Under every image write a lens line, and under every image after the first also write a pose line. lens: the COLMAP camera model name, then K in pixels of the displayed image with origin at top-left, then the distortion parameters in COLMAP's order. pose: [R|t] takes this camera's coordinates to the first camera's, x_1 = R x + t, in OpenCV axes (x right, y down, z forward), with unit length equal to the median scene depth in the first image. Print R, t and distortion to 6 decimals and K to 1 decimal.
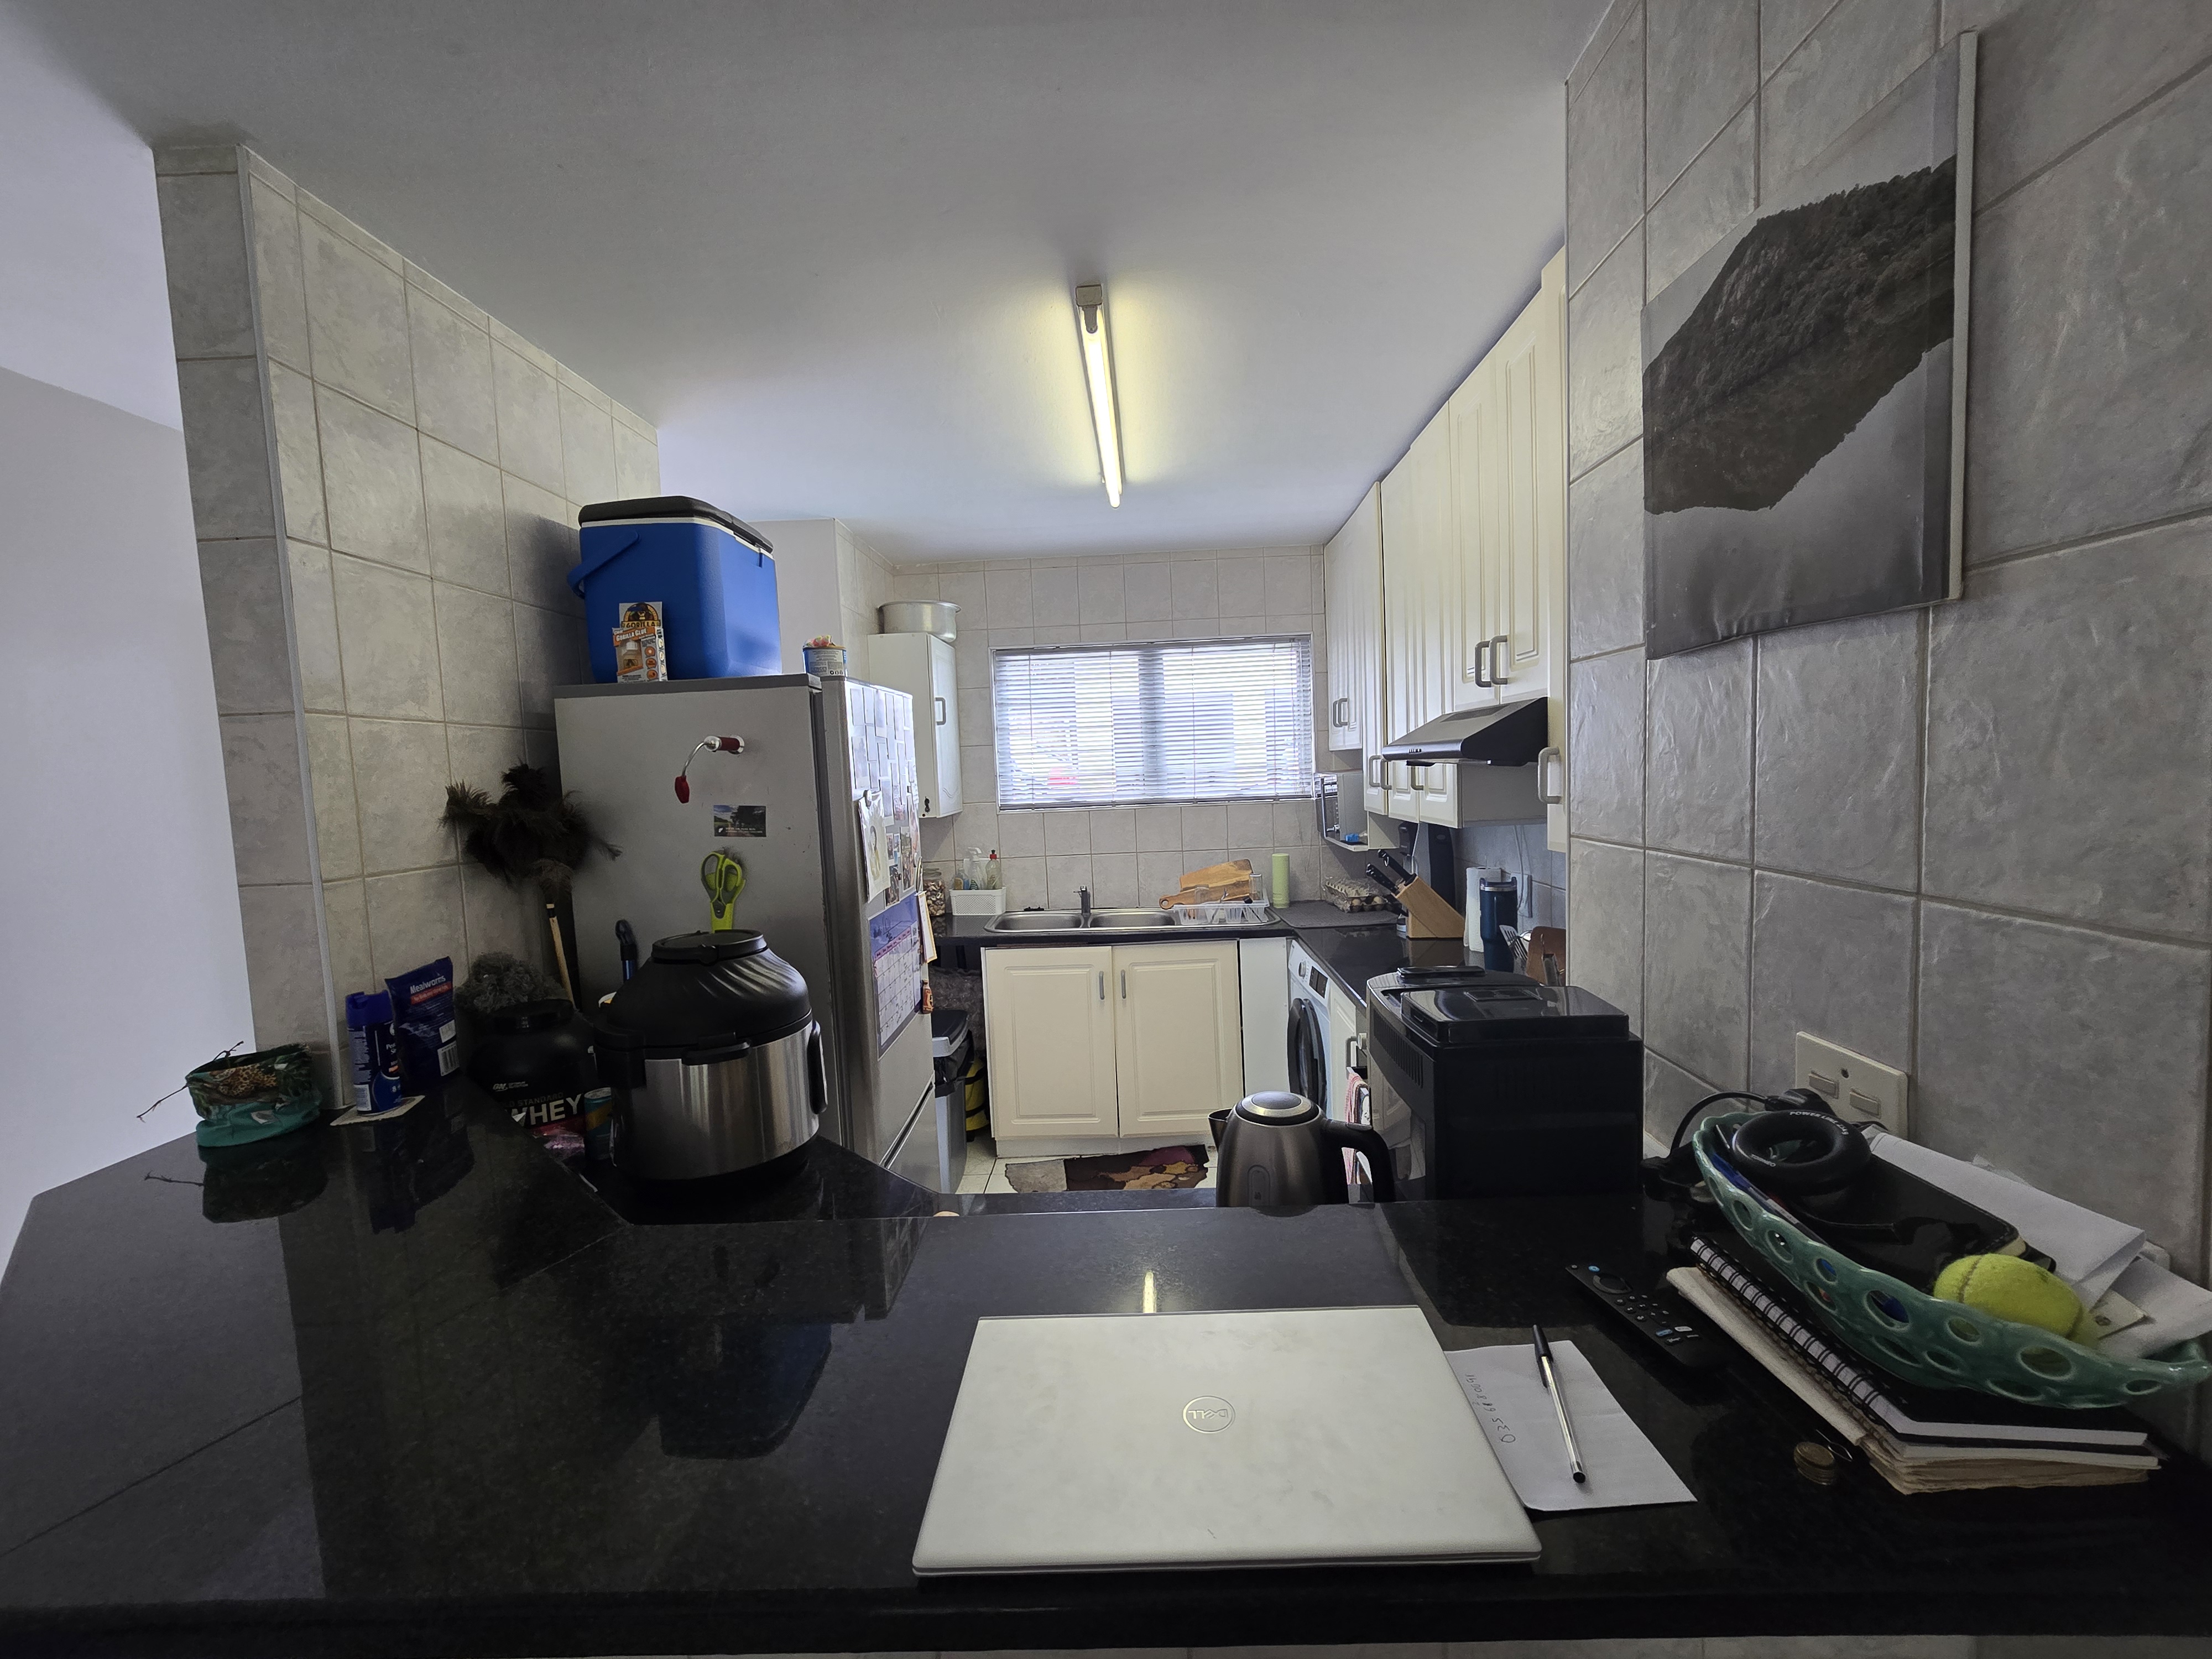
lens RADIAL K [[912.6, 0, 1117.1], [0, 912.6, 828.9], [0, 0, 1]] dist [-0.002182, 0.000933]
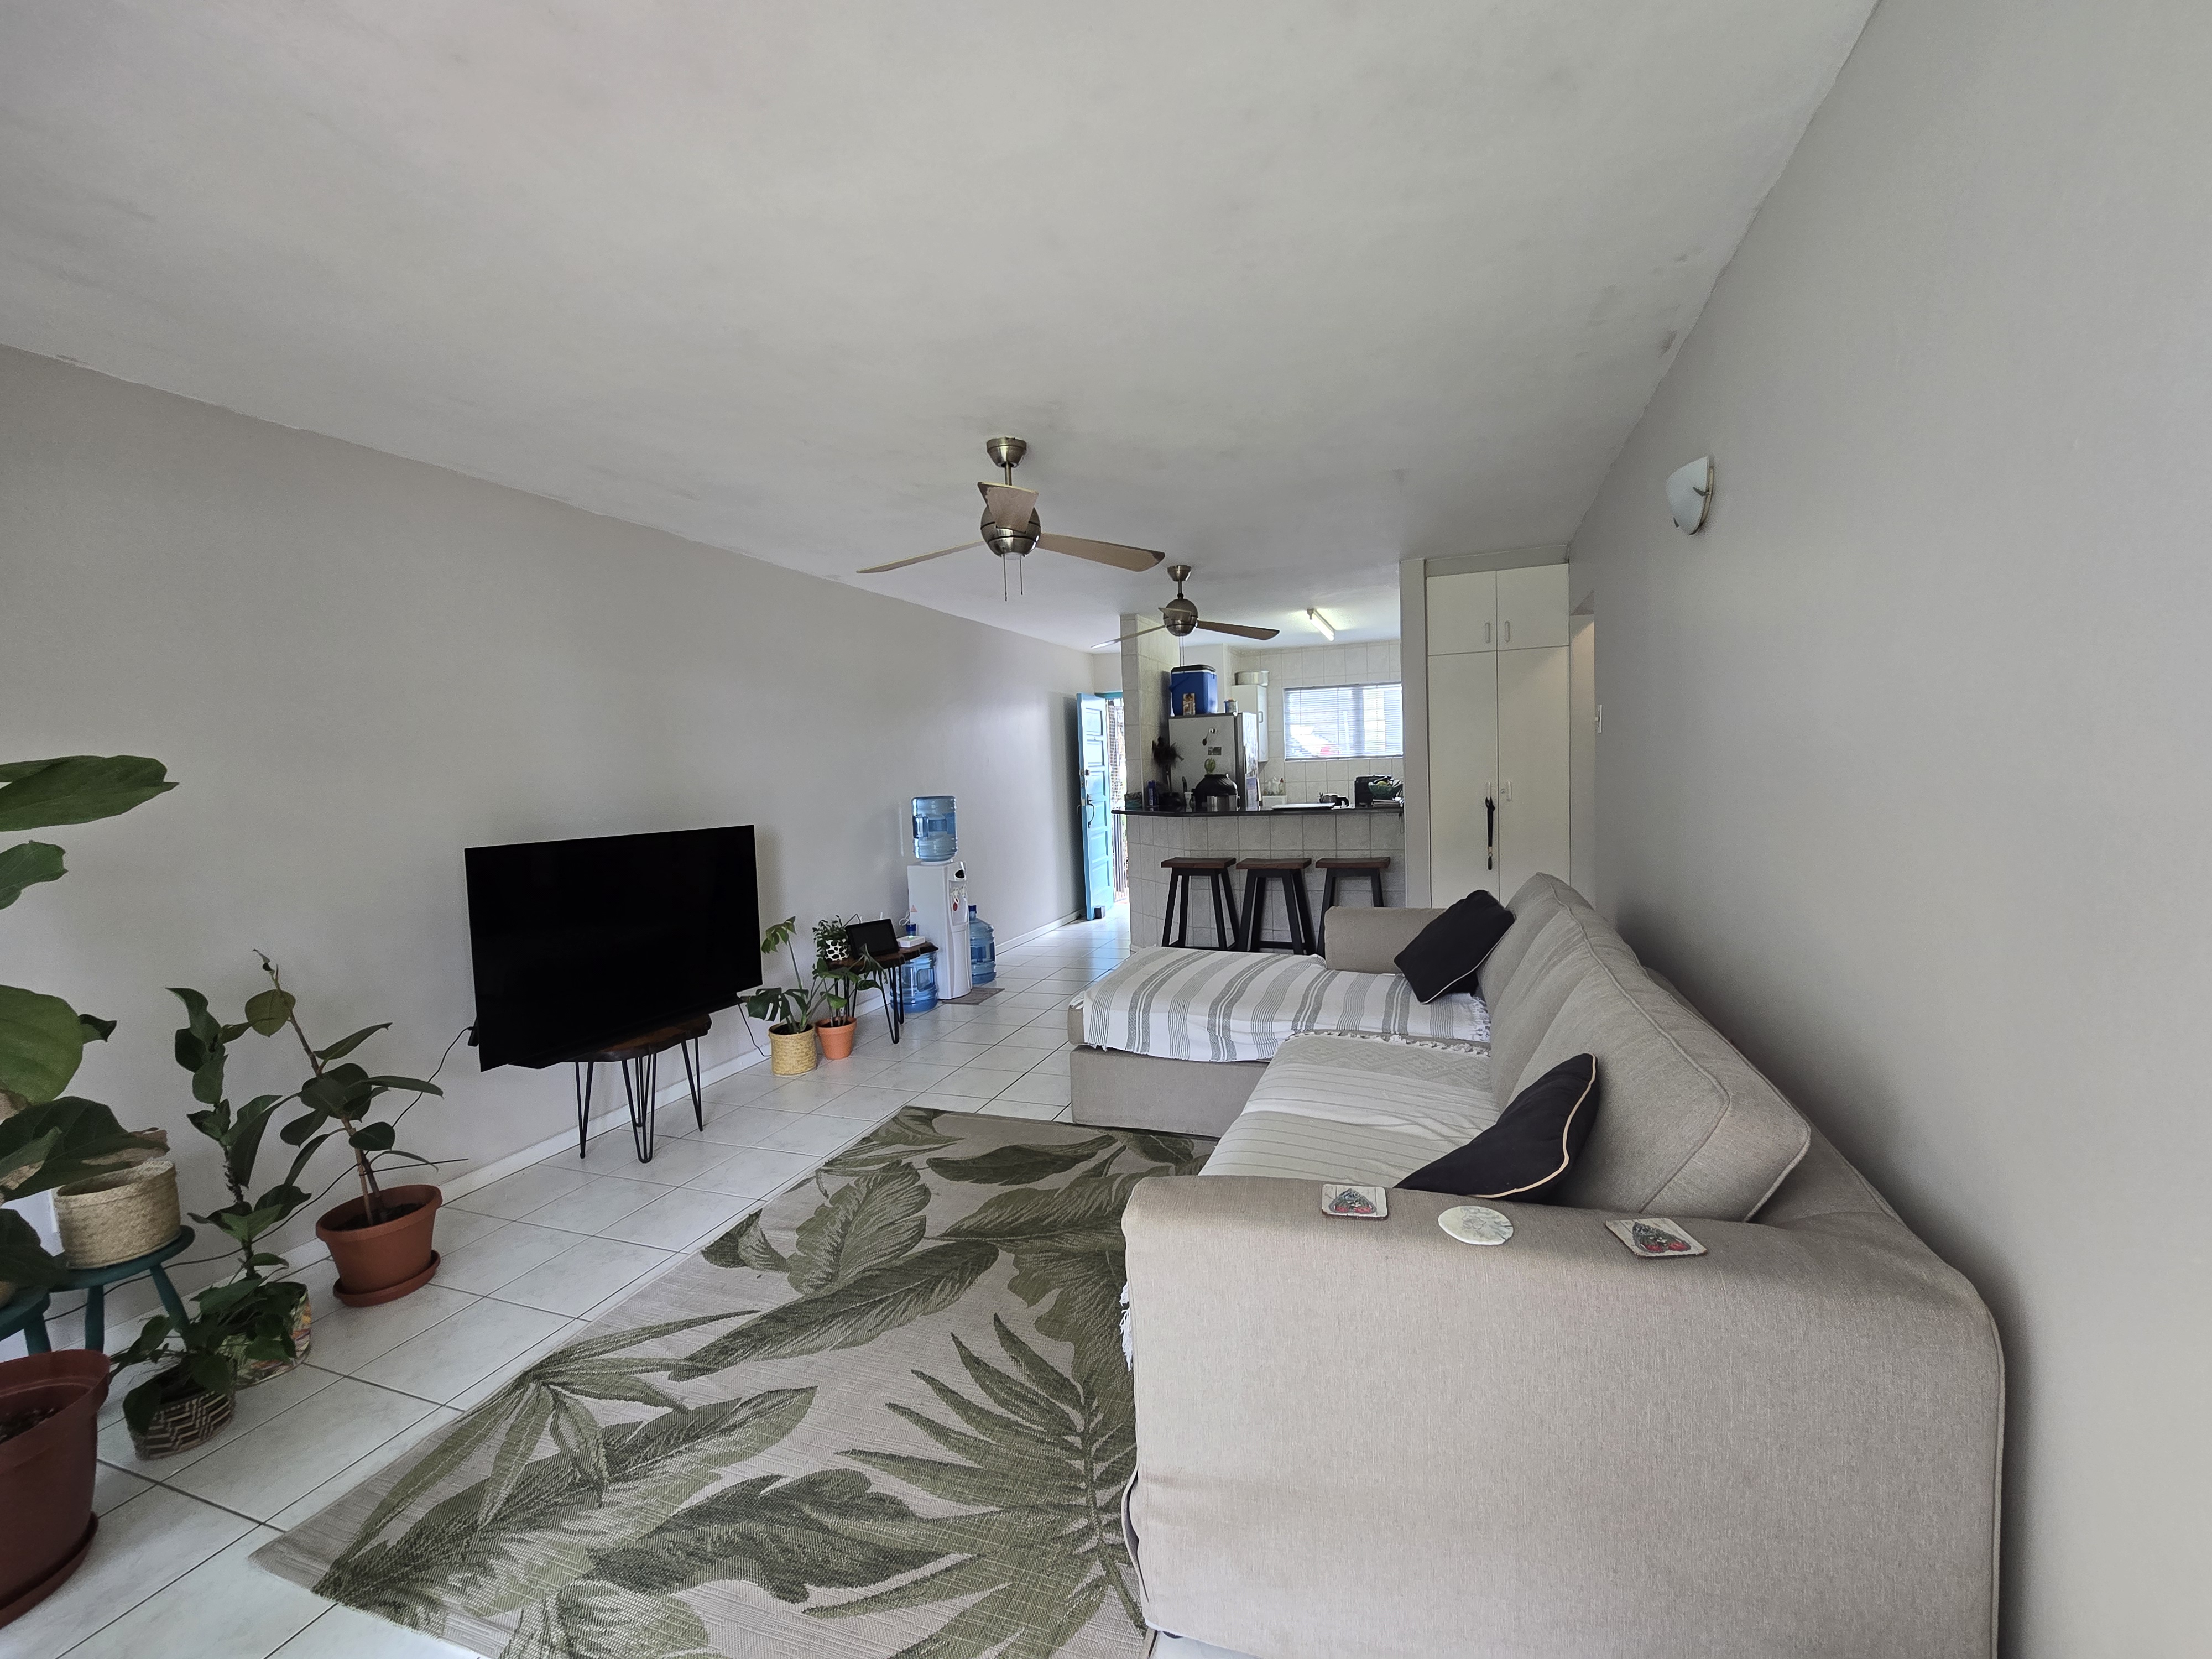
lens RADIAL K [[902.6, 0, 1115.4], [0, 902.6, 831.1], [0, 0, 1]] dist [-0.003860, -0.000021]
pose [[0.947910, 0.025642, -0.317504, 0.513562], [-0.021317, 0.999627, 0.017087, 0.342542], [0.317823, -0.009429, 0.948103, -3.448794]]
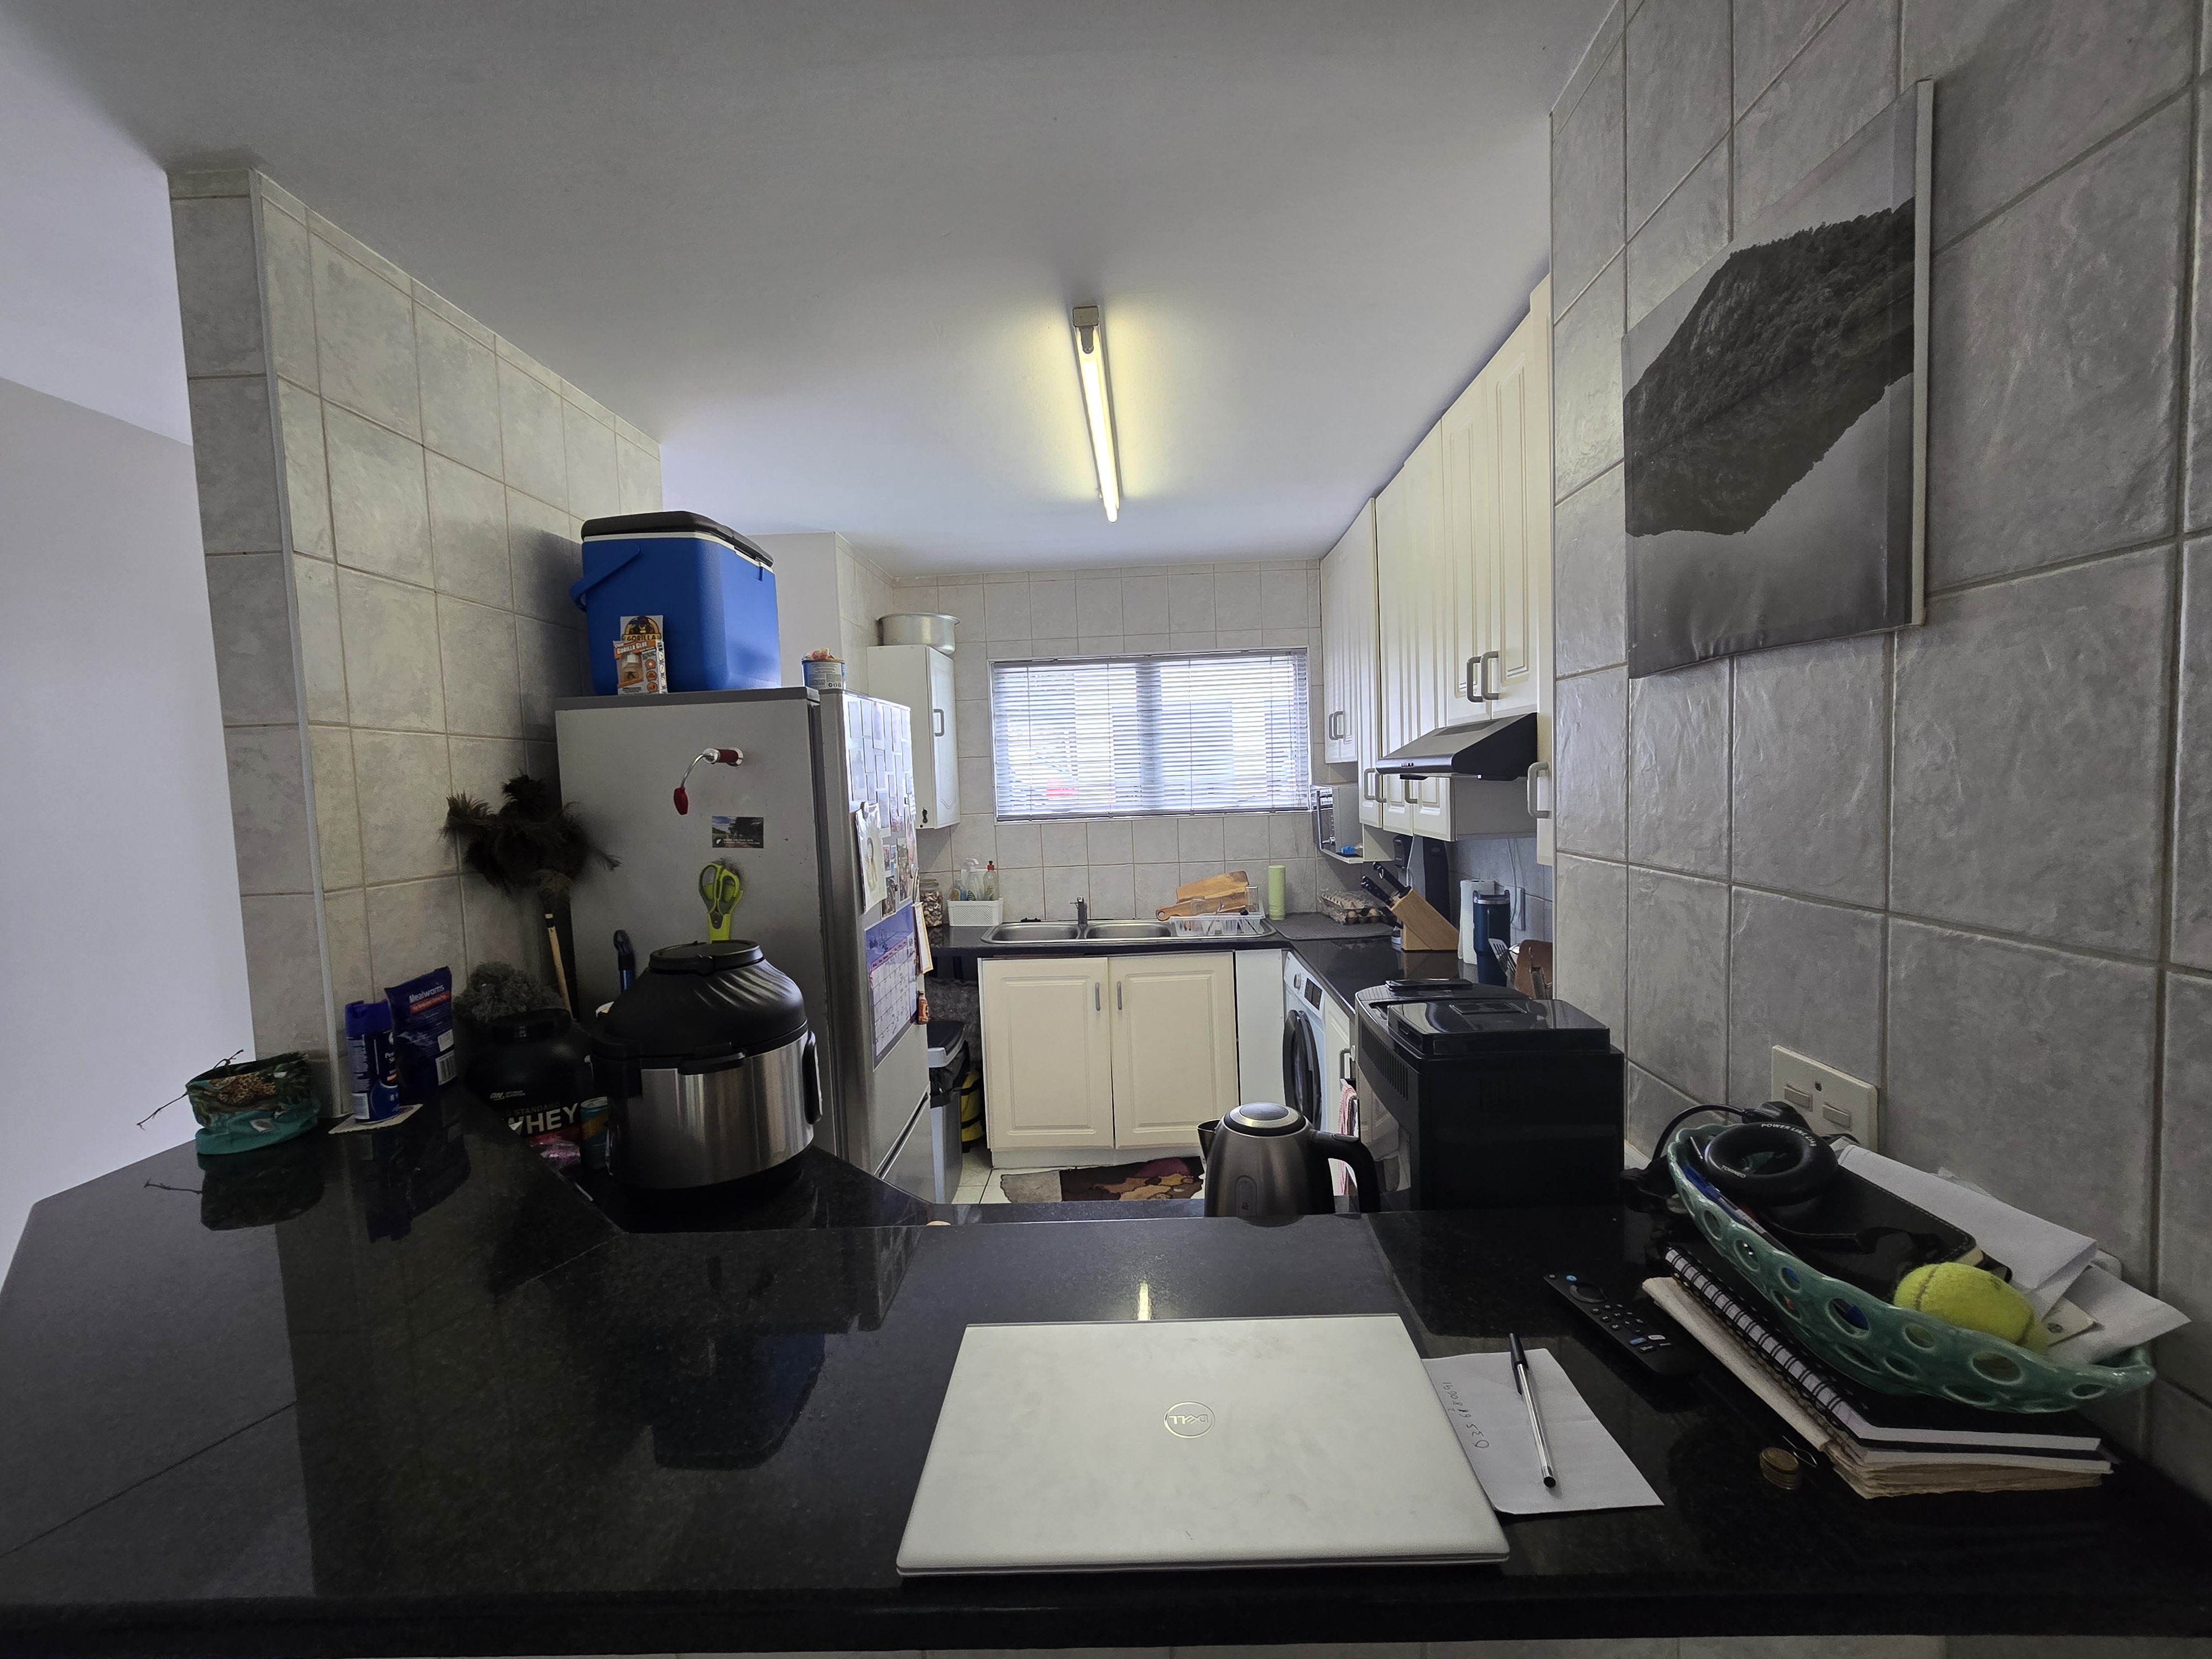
lens RADIAL K [[912.6, 0, 1117.1], [0, 912.6, 828.9], [0, 0, 1]] dist [-0.002182, 0.000933]
pose [[0.999994, 0.003414, 0.000519, 0.007183], [-0.003407, 0.999928, -0.011504, -0.002952], [-0.000558, 0.011502, 0.999934, -0.012192]]
